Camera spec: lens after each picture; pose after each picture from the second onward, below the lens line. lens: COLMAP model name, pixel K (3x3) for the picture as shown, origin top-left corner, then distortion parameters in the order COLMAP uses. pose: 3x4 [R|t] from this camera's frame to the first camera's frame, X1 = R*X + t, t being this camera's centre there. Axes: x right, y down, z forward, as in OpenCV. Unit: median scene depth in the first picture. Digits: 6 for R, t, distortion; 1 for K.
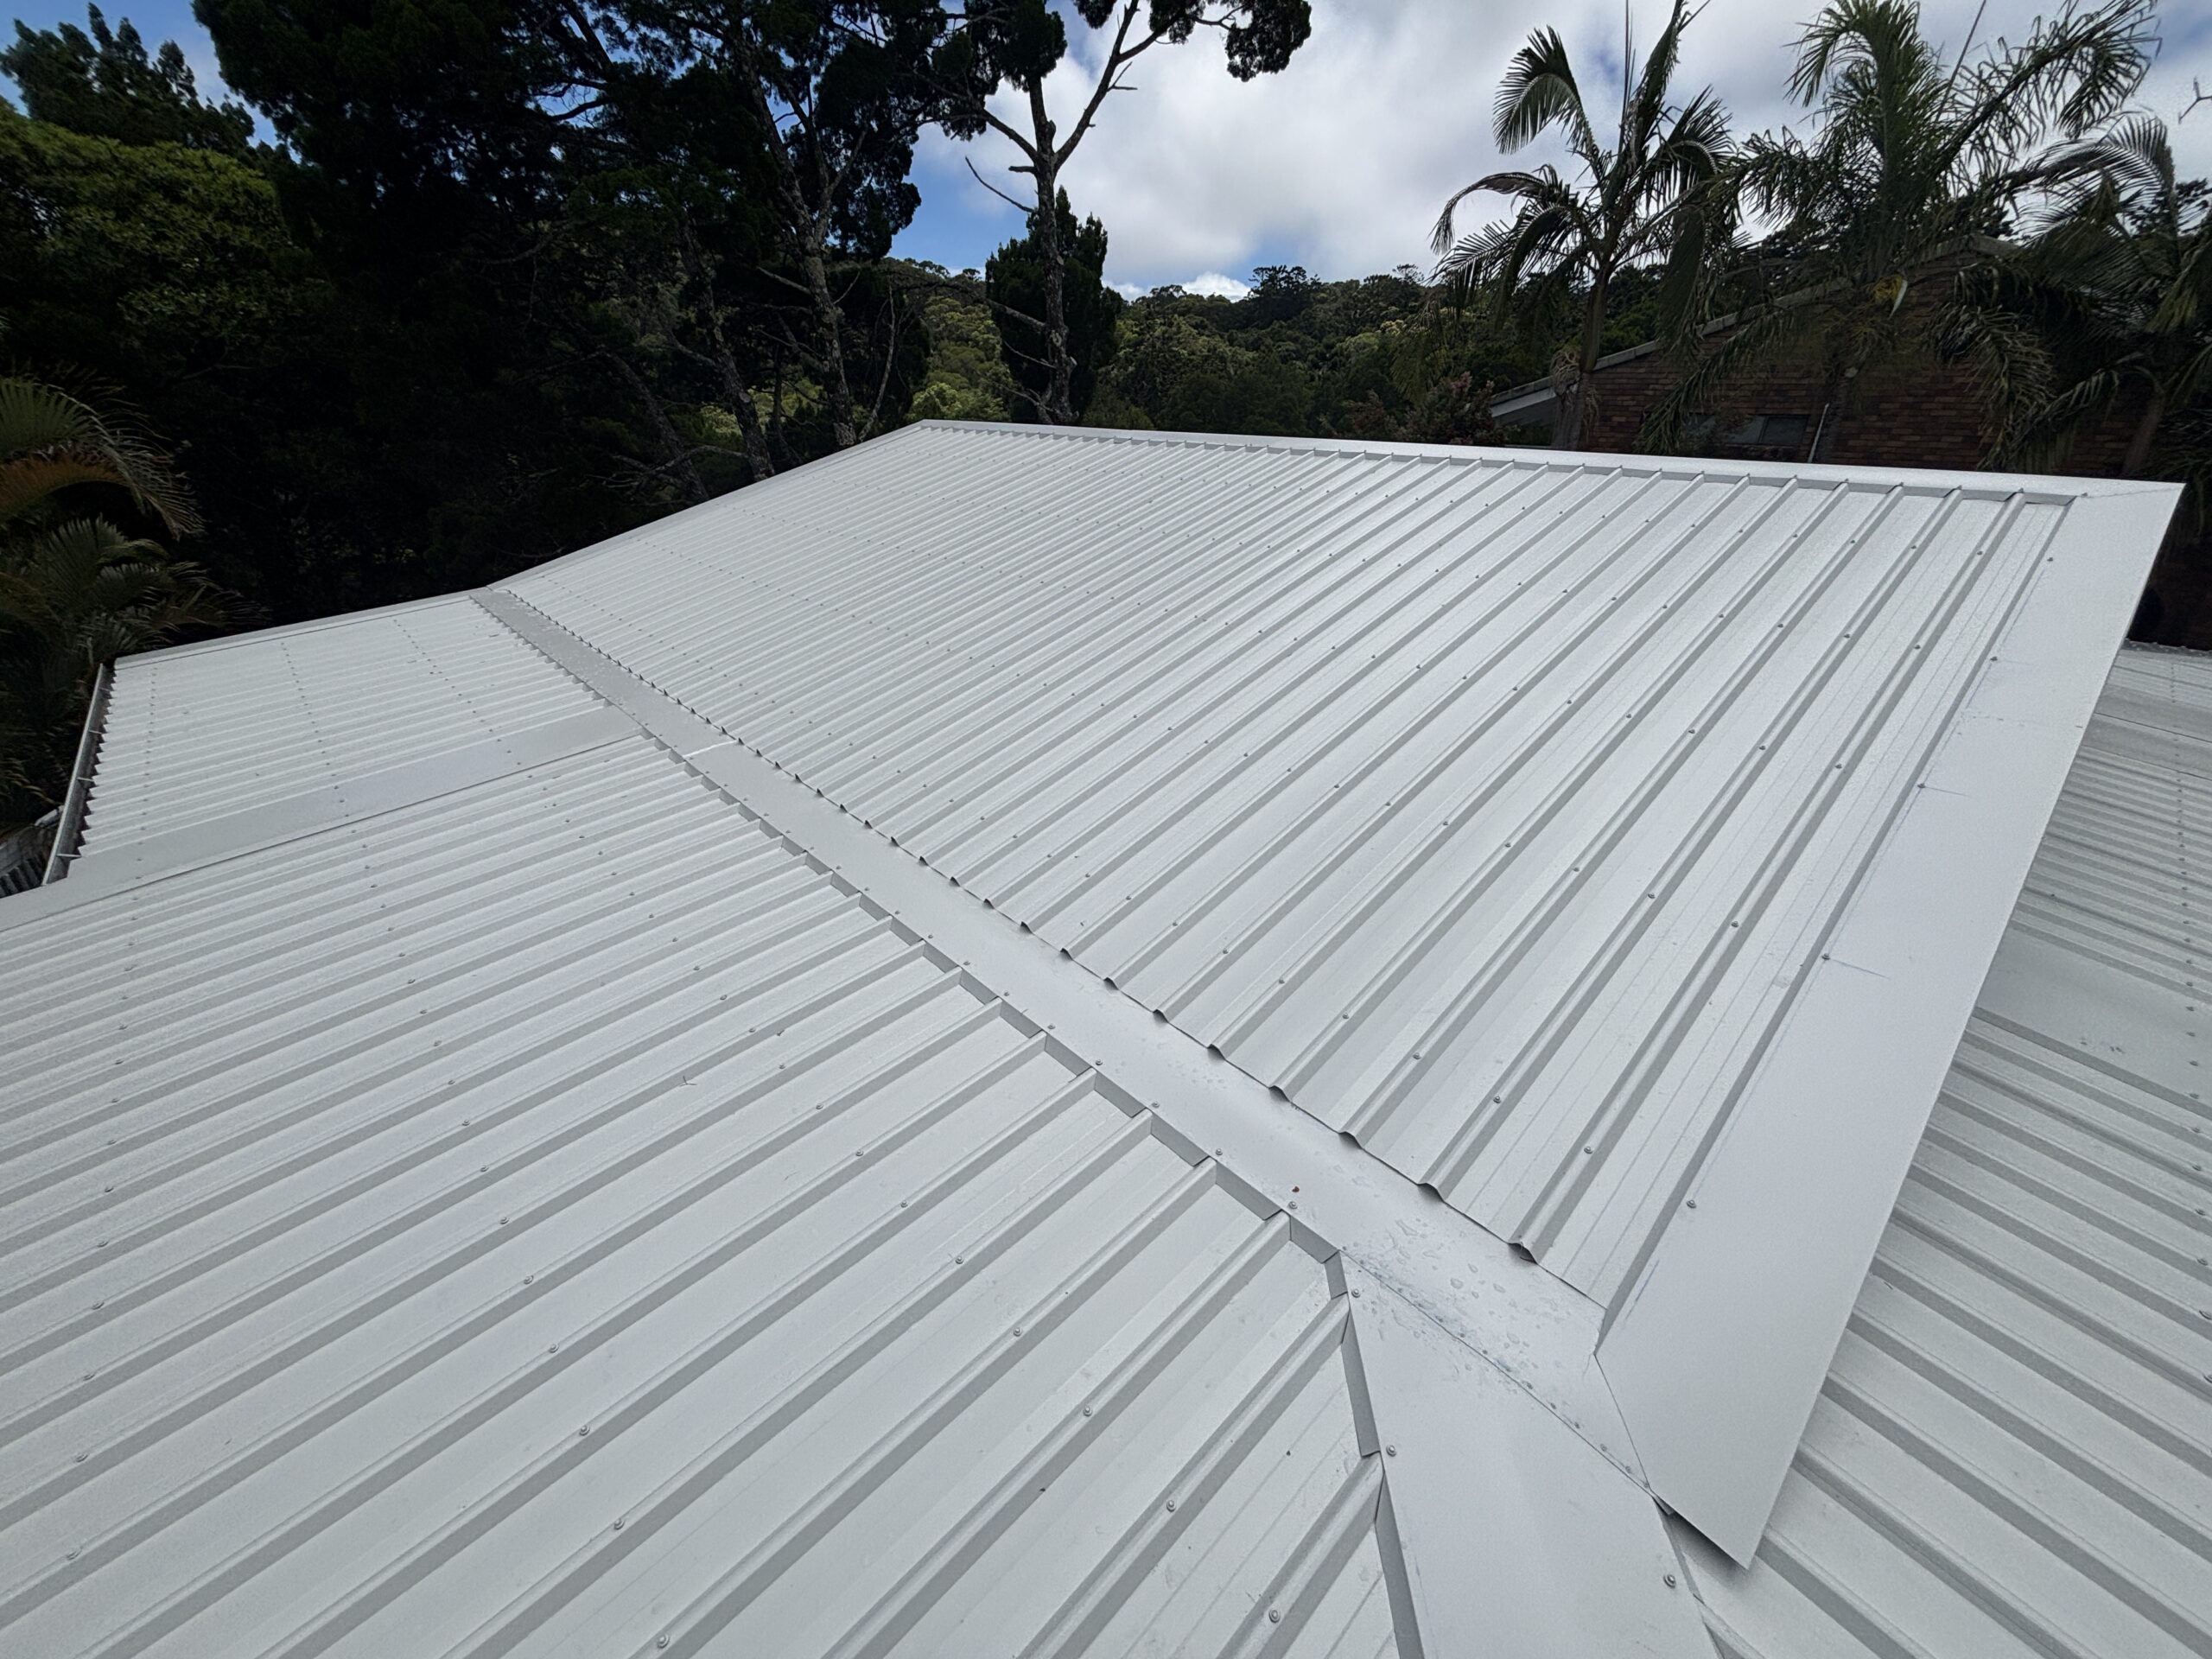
lens RADIAL K [[881.0, 0, 1096.8], [0, 881.0, 823.6], [0, 0, 1]] dist [0.007578, -0.001141]
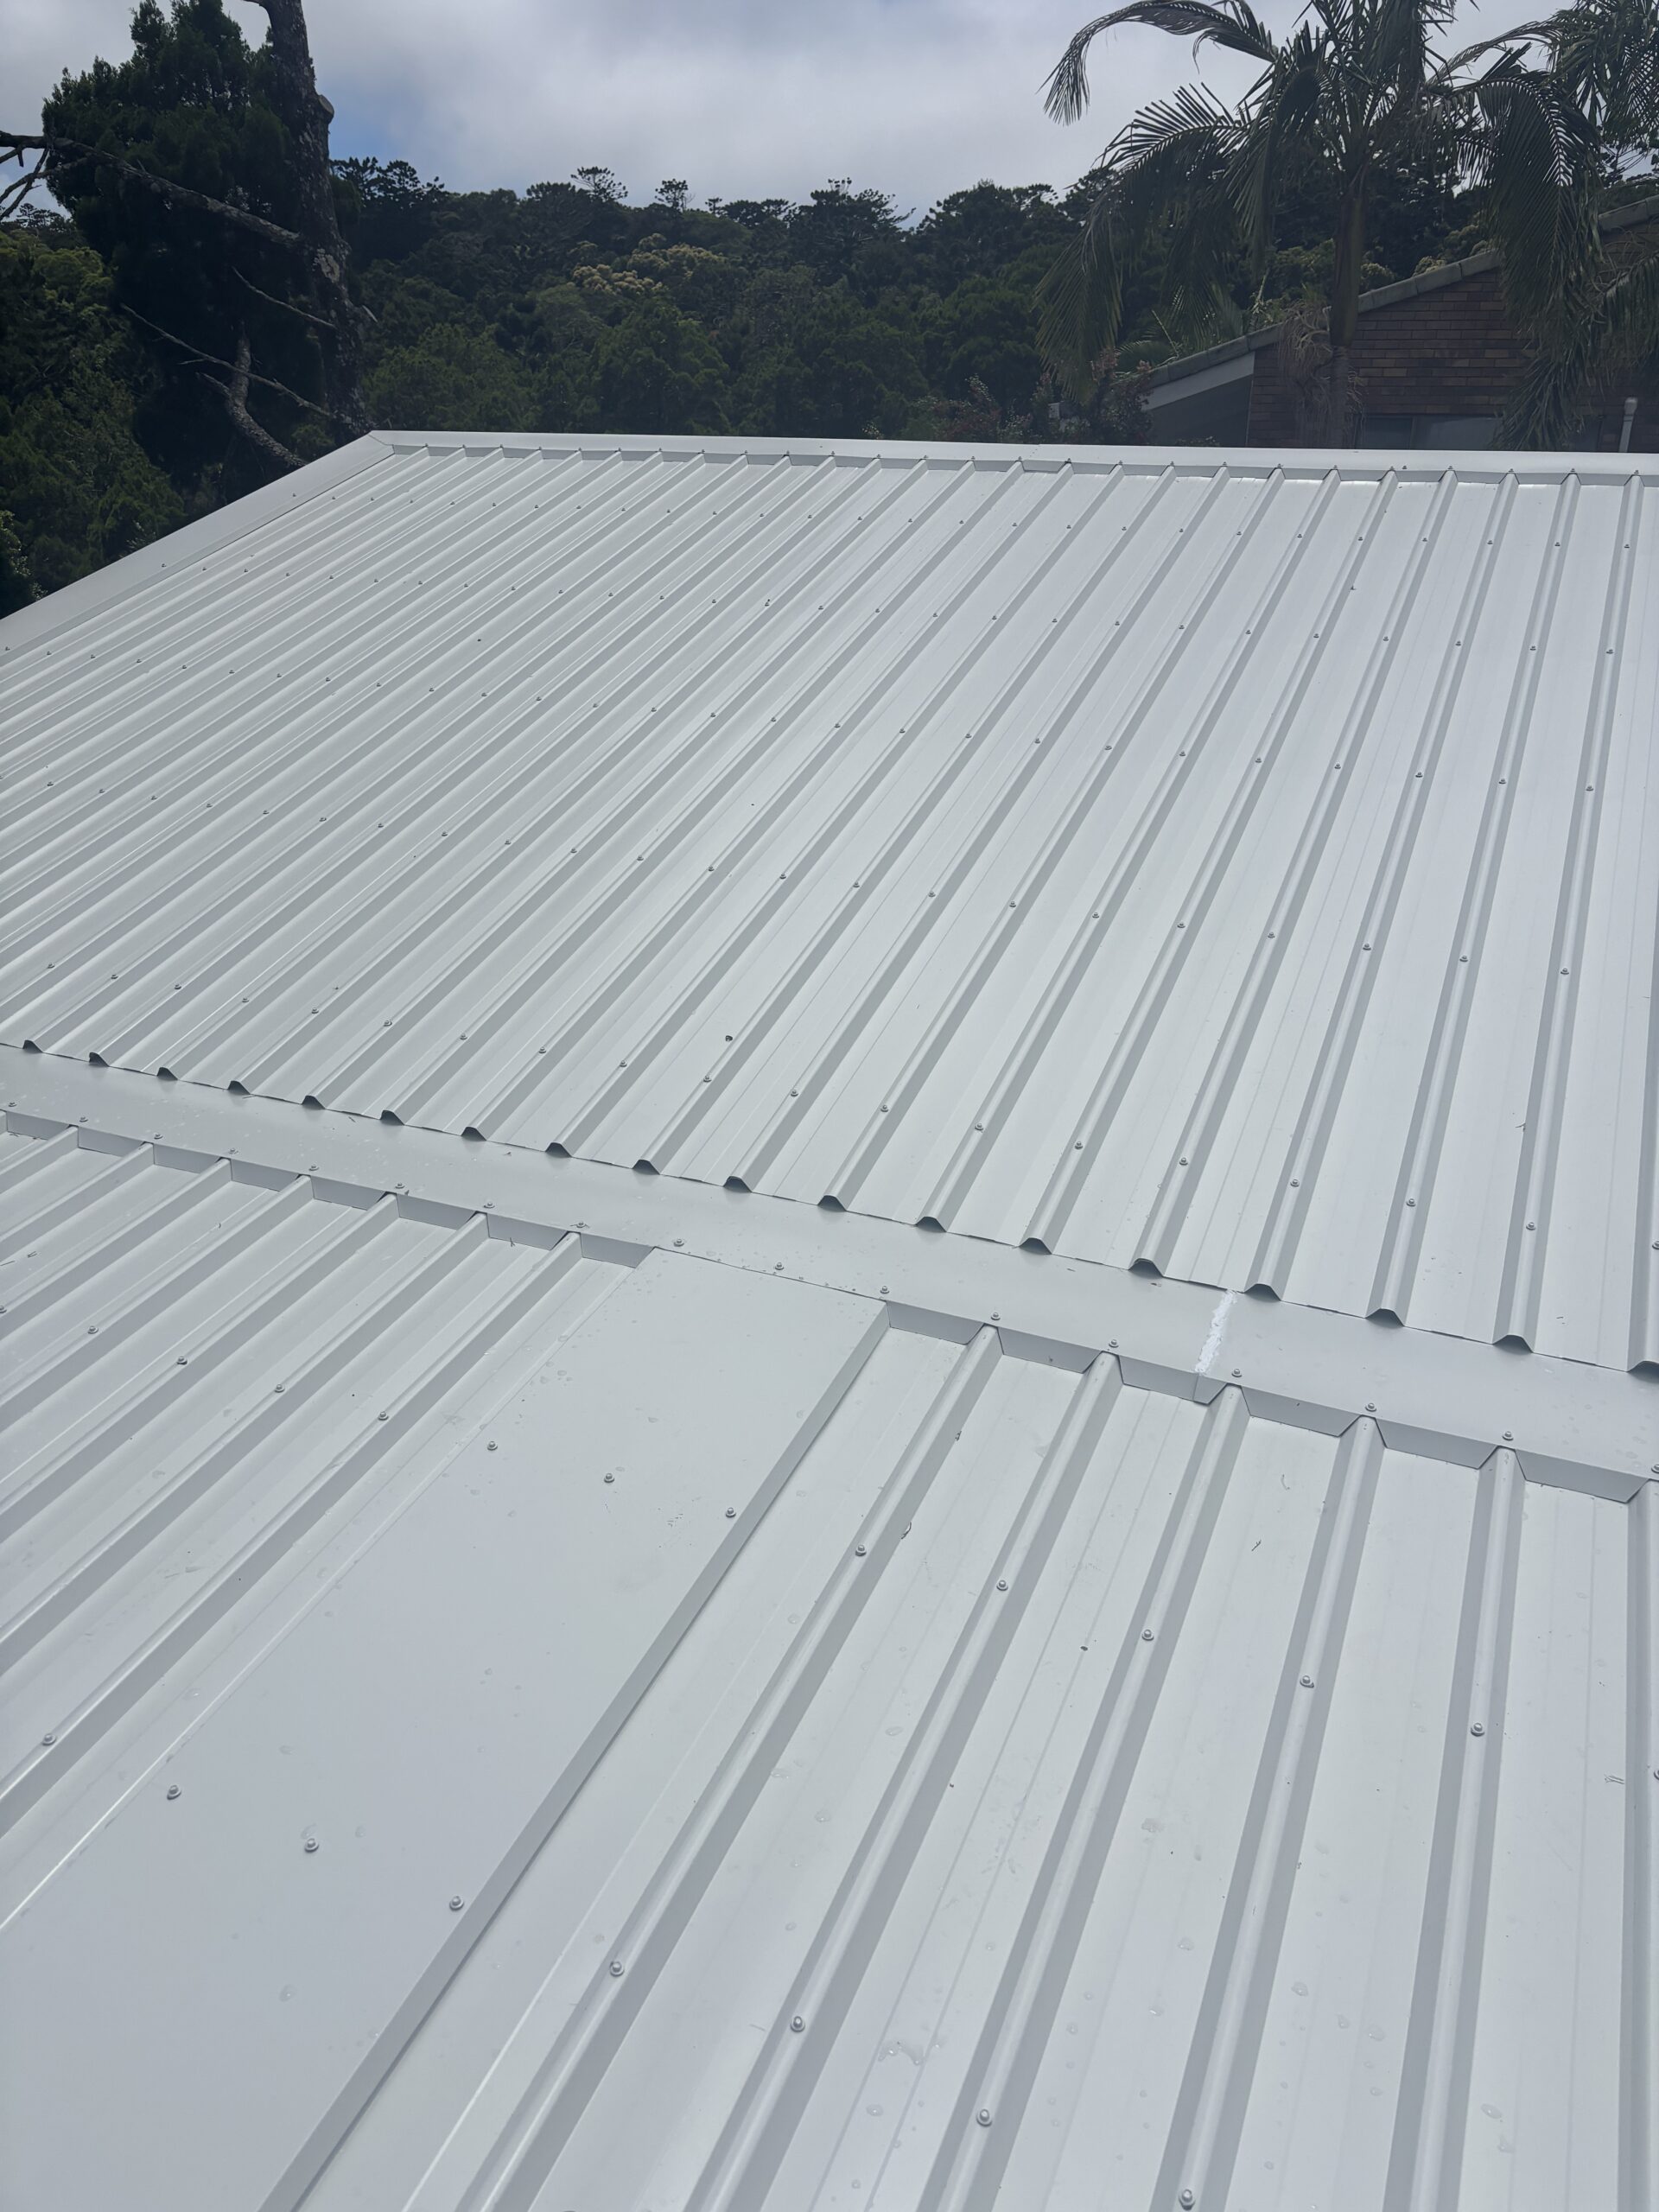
lens RADIAL K [[1670.8, 0, 812.1], [0, 1670.8, 1103.7], [0, 0, 1]] dist [0.031932, -0.047234]
pose [[0.913631, -0.160815, 0.373385, -0.228483], [0.180325, 0.983448, -0.017670, -0.059041], [-0.364363, 0.083475, 0.927508, 0.132947]]
